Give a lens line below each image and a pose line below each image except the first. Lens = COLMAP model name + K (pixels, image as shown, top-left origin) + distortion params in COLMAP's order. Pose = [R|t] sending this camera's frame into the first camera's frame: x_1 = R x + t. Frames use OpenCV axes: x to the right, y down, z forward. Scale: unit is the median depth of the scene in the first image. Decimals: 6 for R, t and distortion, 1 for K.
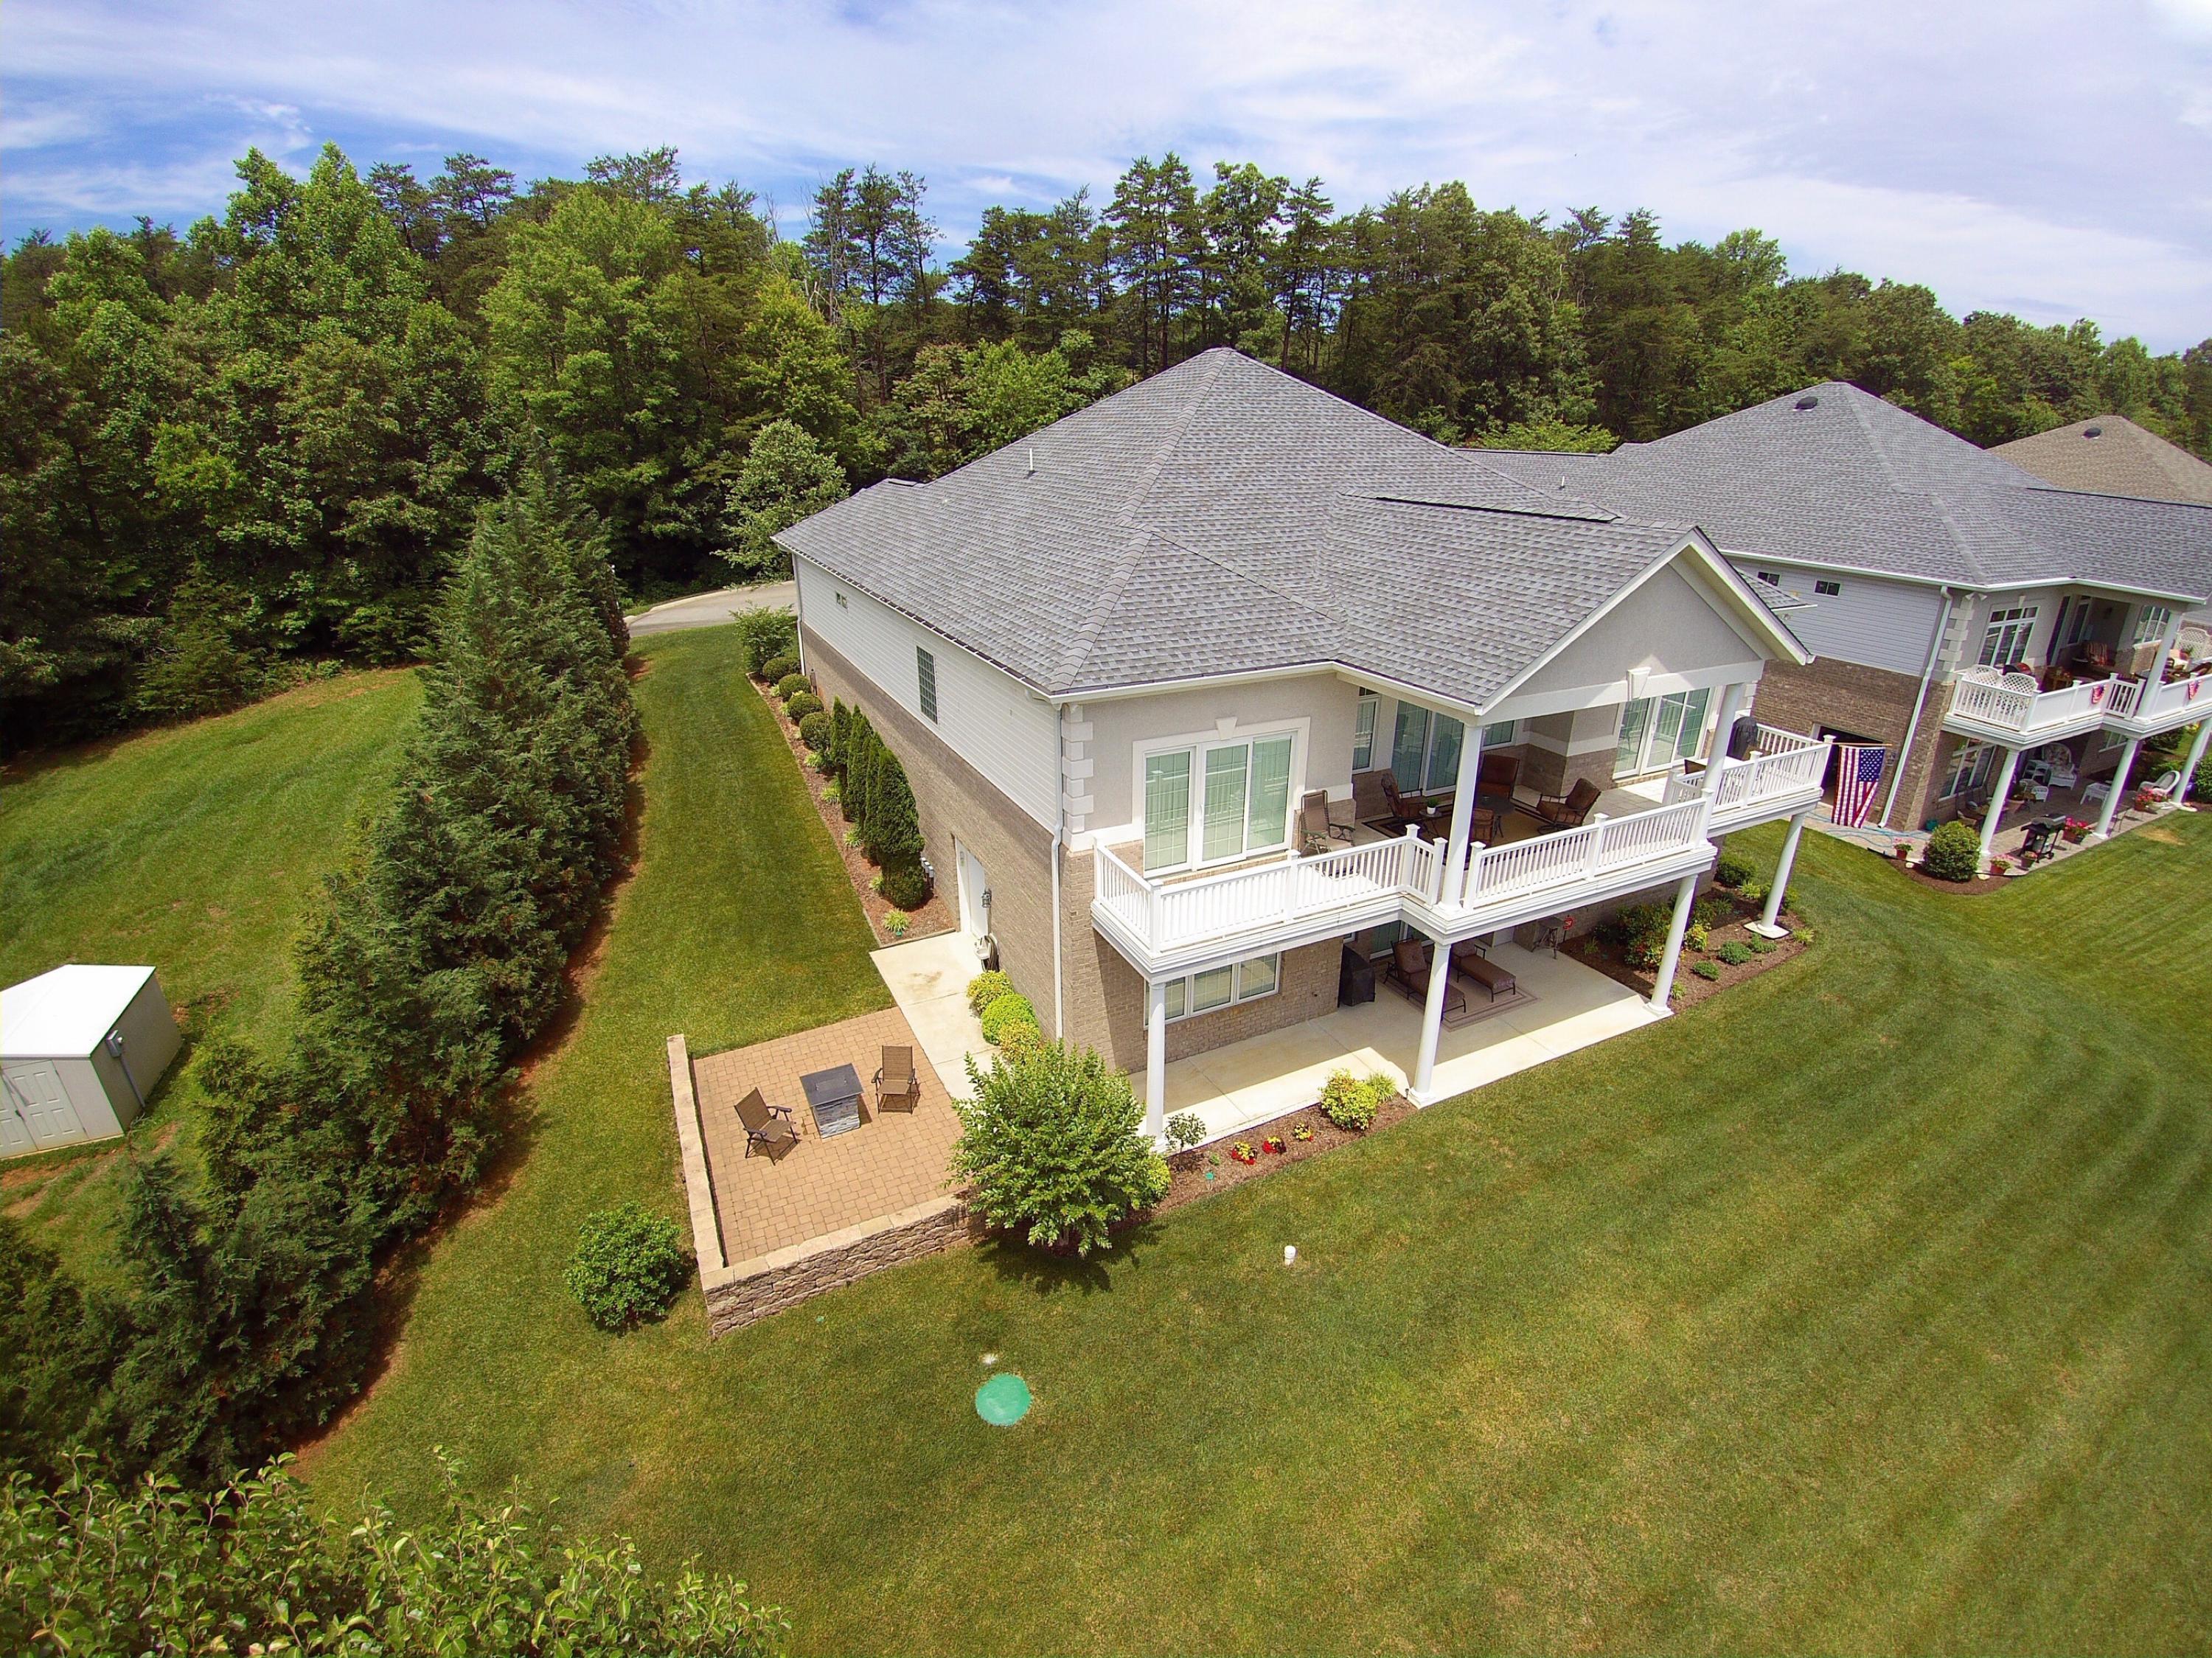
lens RADIAL K [[1009.5, 0, 1102.8], [0, 1009.5, 849.4], [0, 0, 1]] dist [-0.032761, -0.015391]
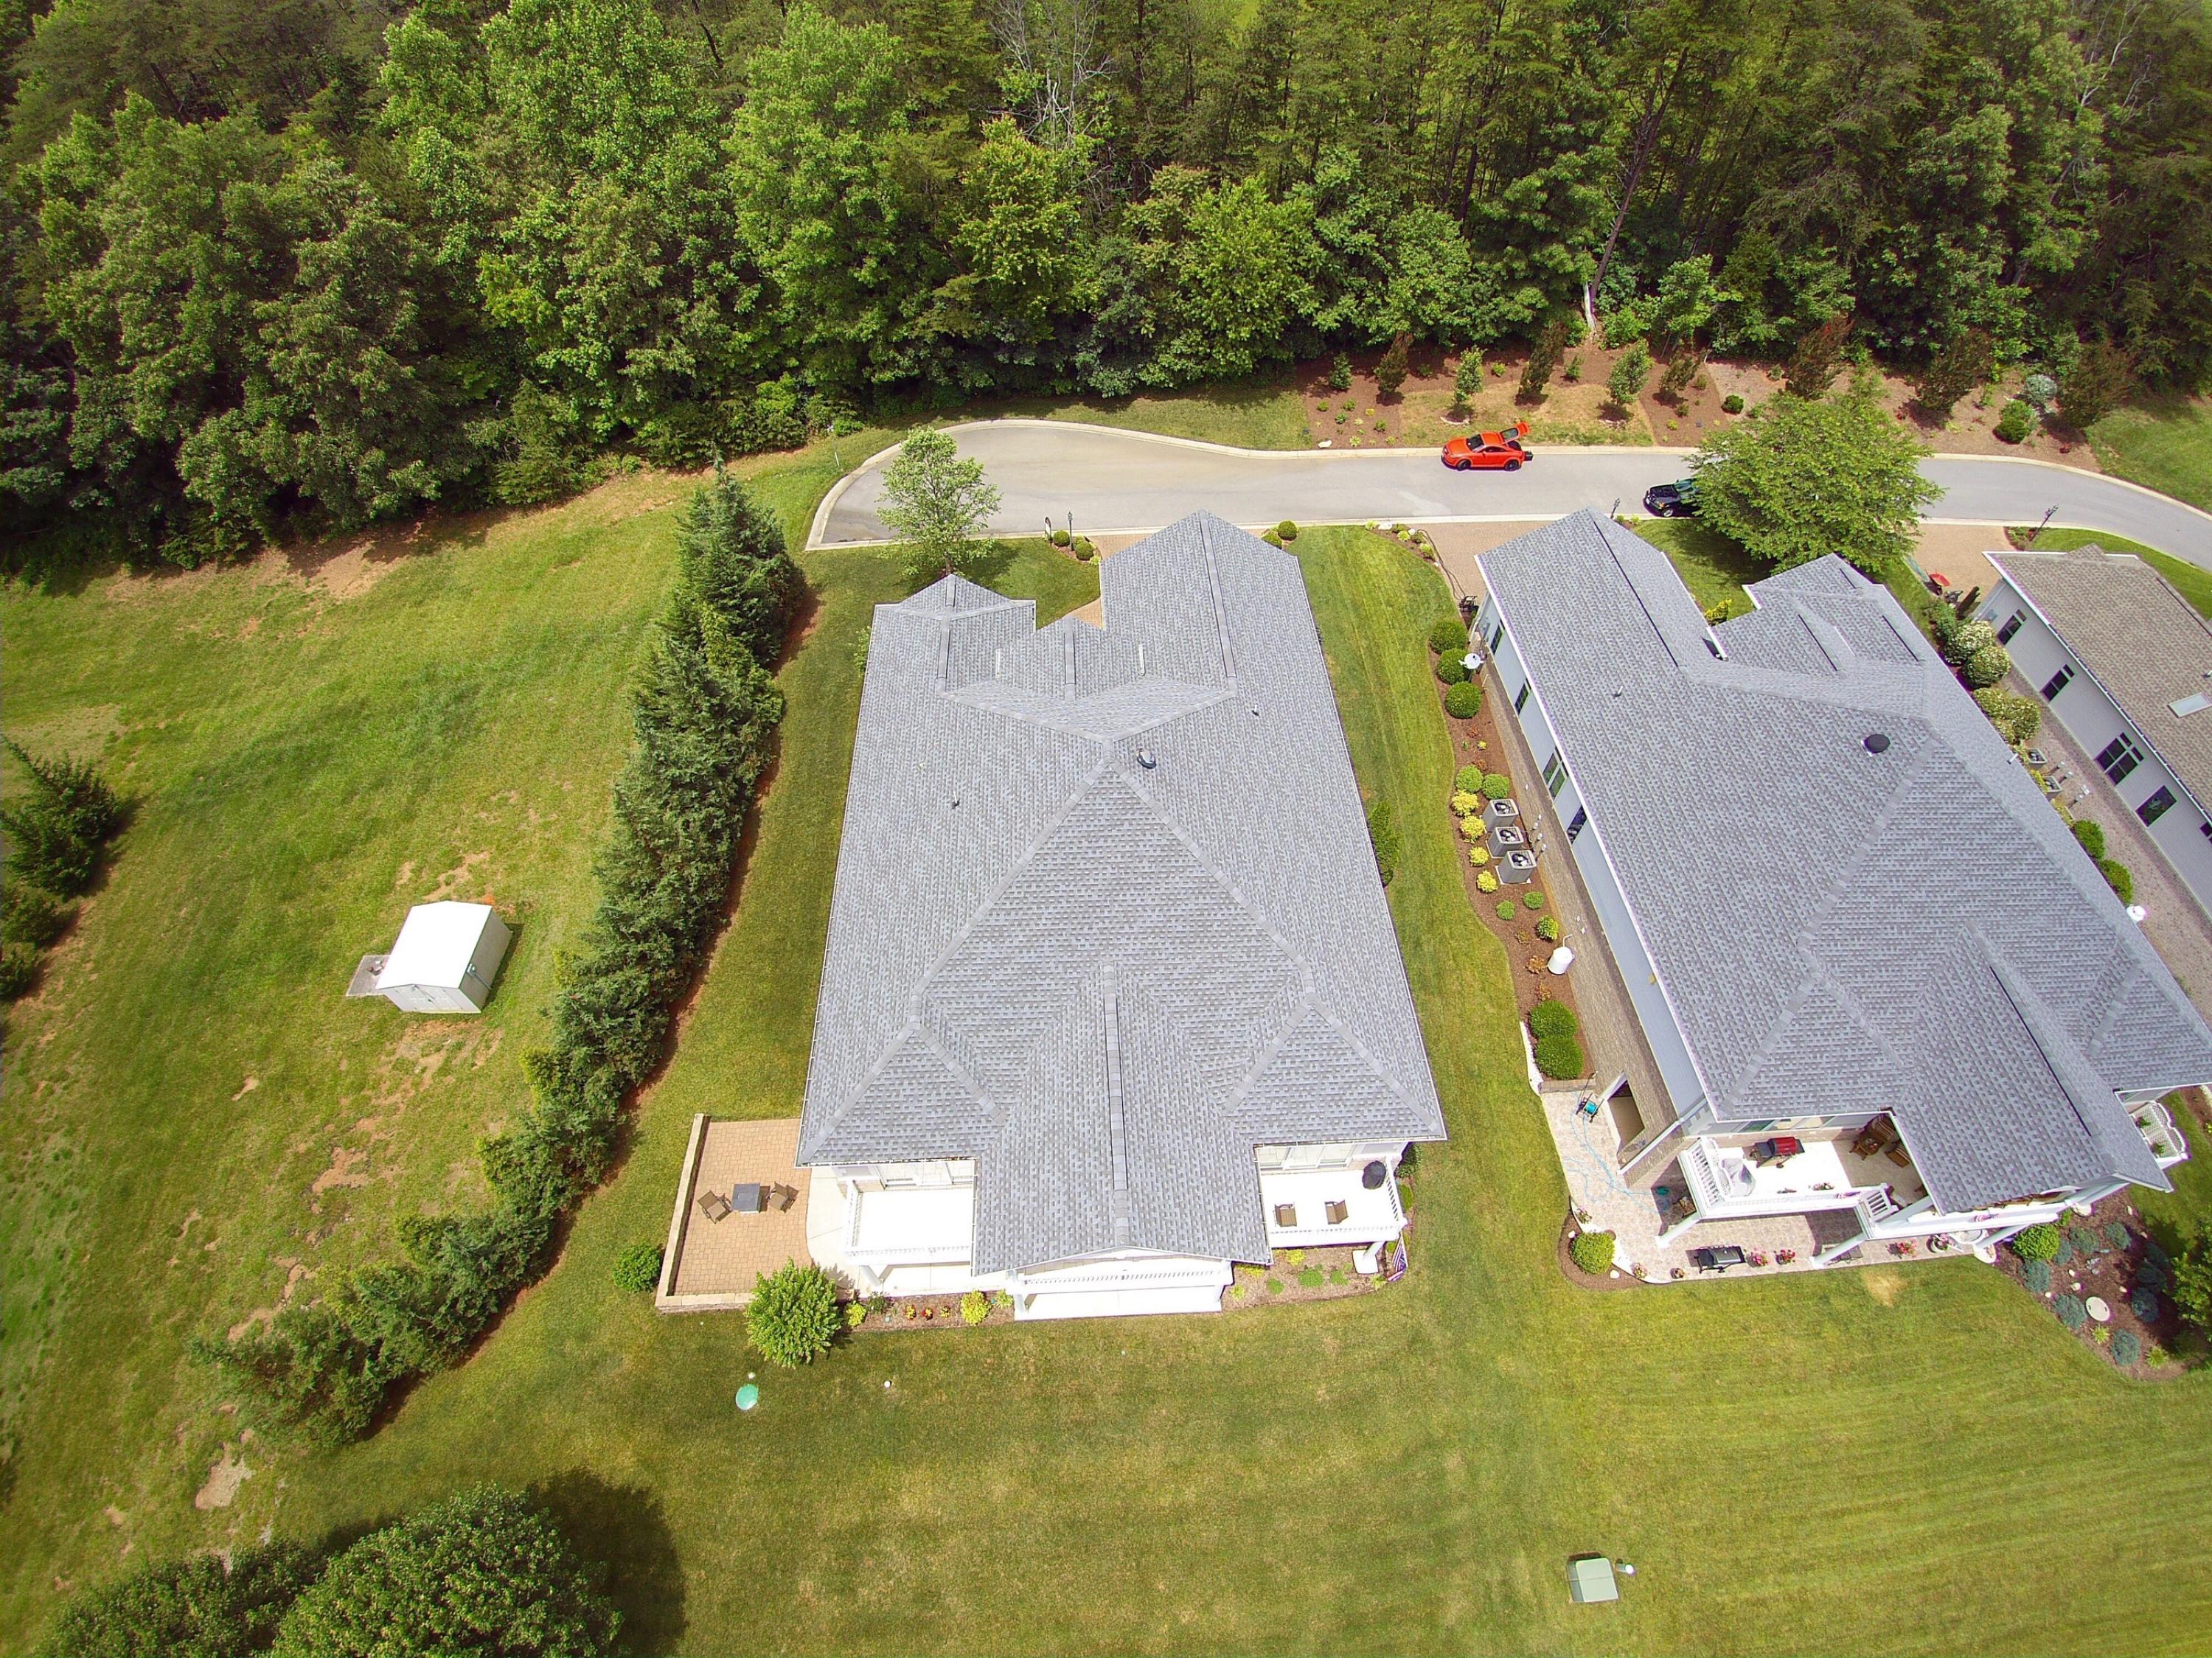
lens RADIAL K [[1009.5, 0, 1102.8], [0, 1009.5, 849.4], [0, 0, 1]] dist [-0.032761, -0.015391]
pose [[0.919044, 0.313953, -0.238309, 0.223923], [-0.161227, 0.851151, 0.499547, -0.511590], [0.359671, -0.420684, 0.832863, -0.043677]]
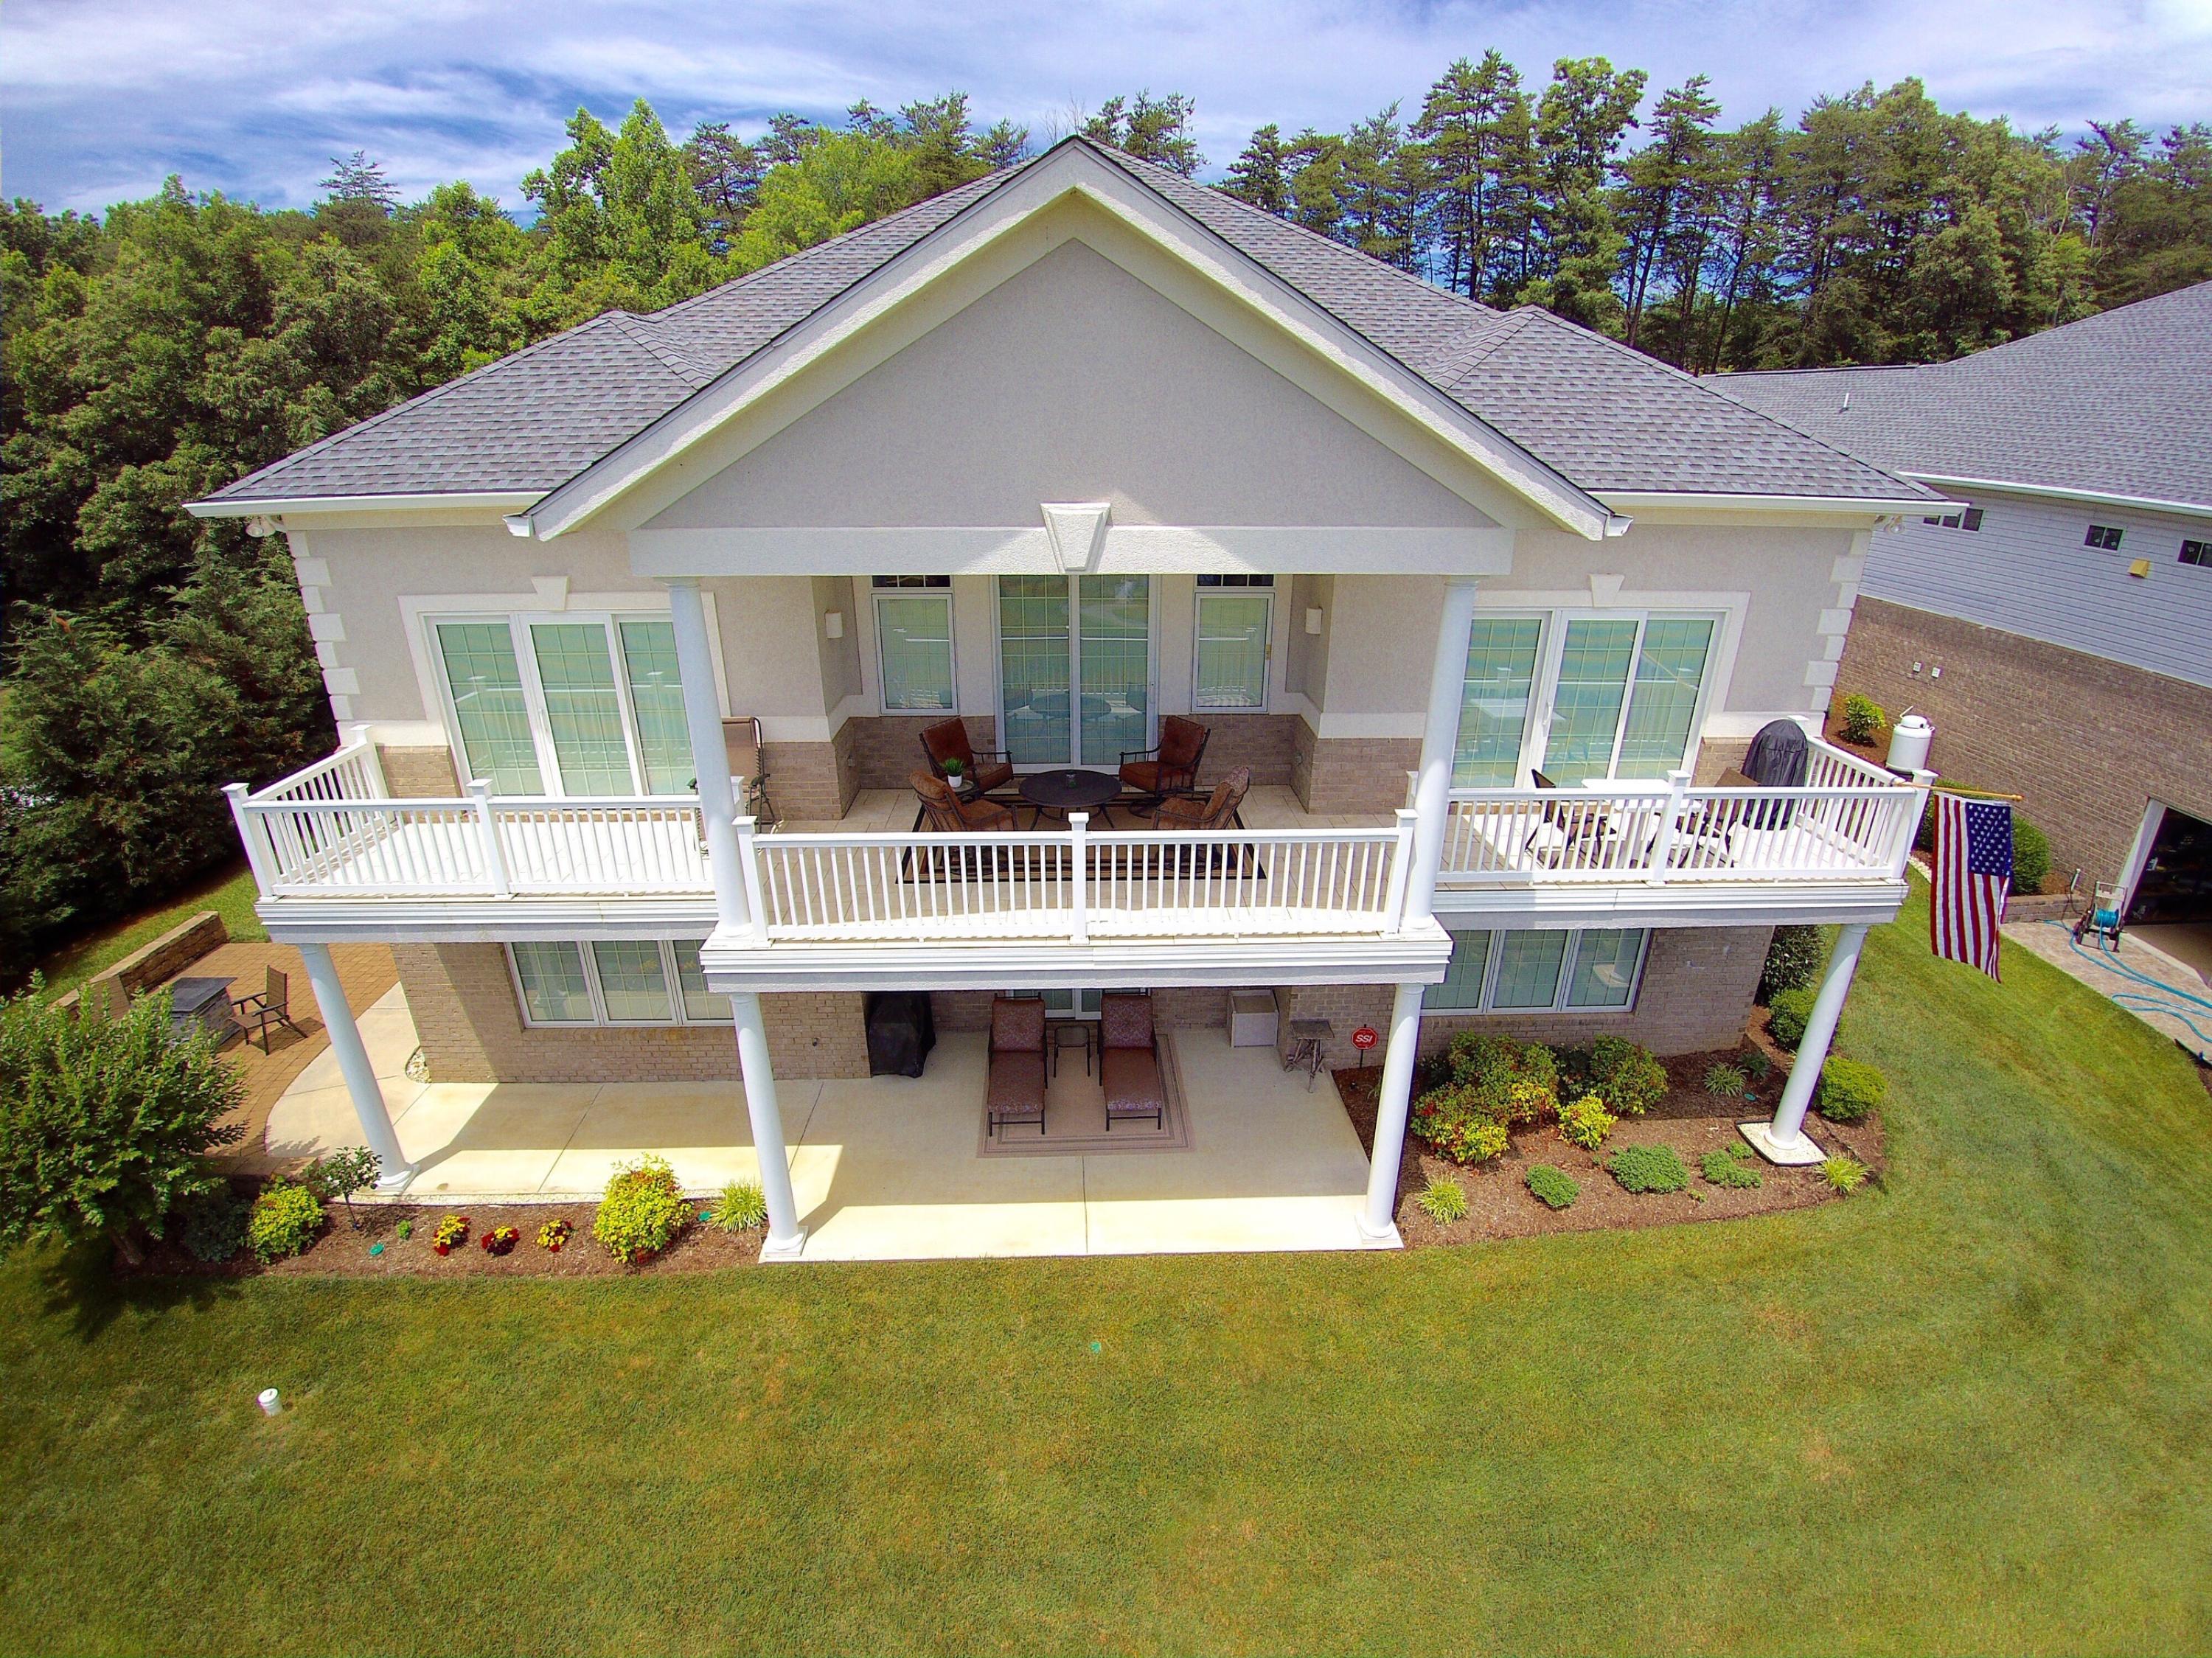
lens RADIAL K [[1012.1, 0, 1093.7], [0, 1012.1, 844.6], [0, 0, 1]] dist [-0.048876, -0.005775]
pose [[0.911839, 0.164857, -0.375995, 0.239735], [-0.165721, 0.985707, 0.030293, -0.012798], [0.375615, 0.034688, 0.926126, 0.184214]]
